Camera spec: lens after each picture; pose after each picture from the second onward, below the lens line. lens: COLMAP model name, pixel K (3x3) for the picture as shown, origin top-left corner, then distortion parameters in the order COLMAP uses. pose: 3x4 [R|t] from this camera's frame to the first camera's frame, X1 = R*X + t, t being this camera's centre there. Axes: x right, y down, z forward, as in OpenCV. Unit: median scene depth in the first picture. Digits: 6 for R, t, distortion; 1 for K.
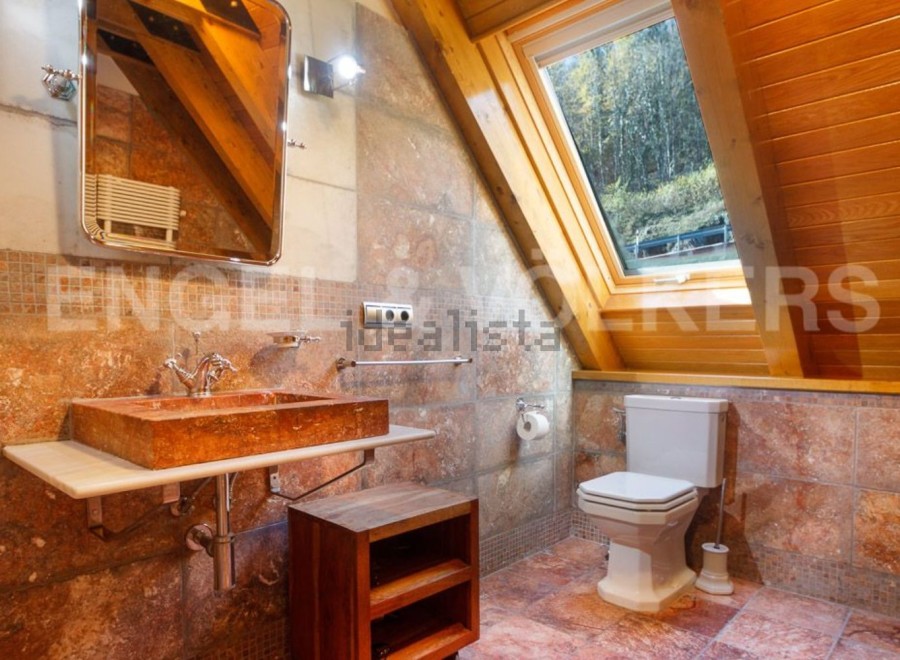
lens RADIAL K [[577.4, 0, 448.5], [0, 577.4, 367.8], [0, 0, 1]] dist [-0.020474, -0.000099]
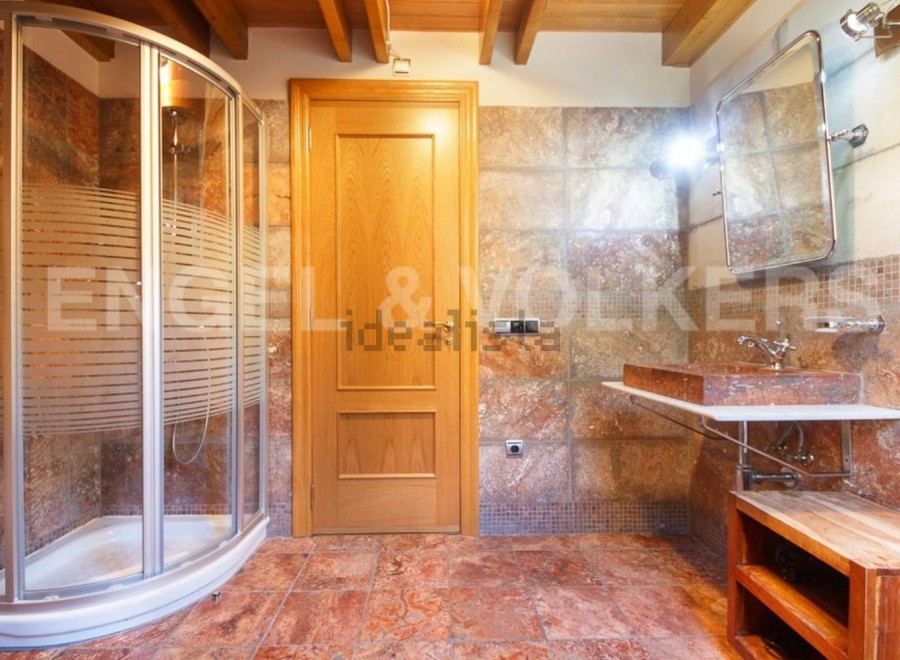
lens RADIAL K [[428.9, 0, 450.0], [0, 428.9, 330.0], [0, 0, 1]] dist [0.000015, -0.000025]
pose [[-0.705468, -0.003777, -0.708732, 0.758514], [-0.026519, 0.999426, 0.021071, -0.038989], [0.708245, 0.033659, -0.705164, 1.060100]]
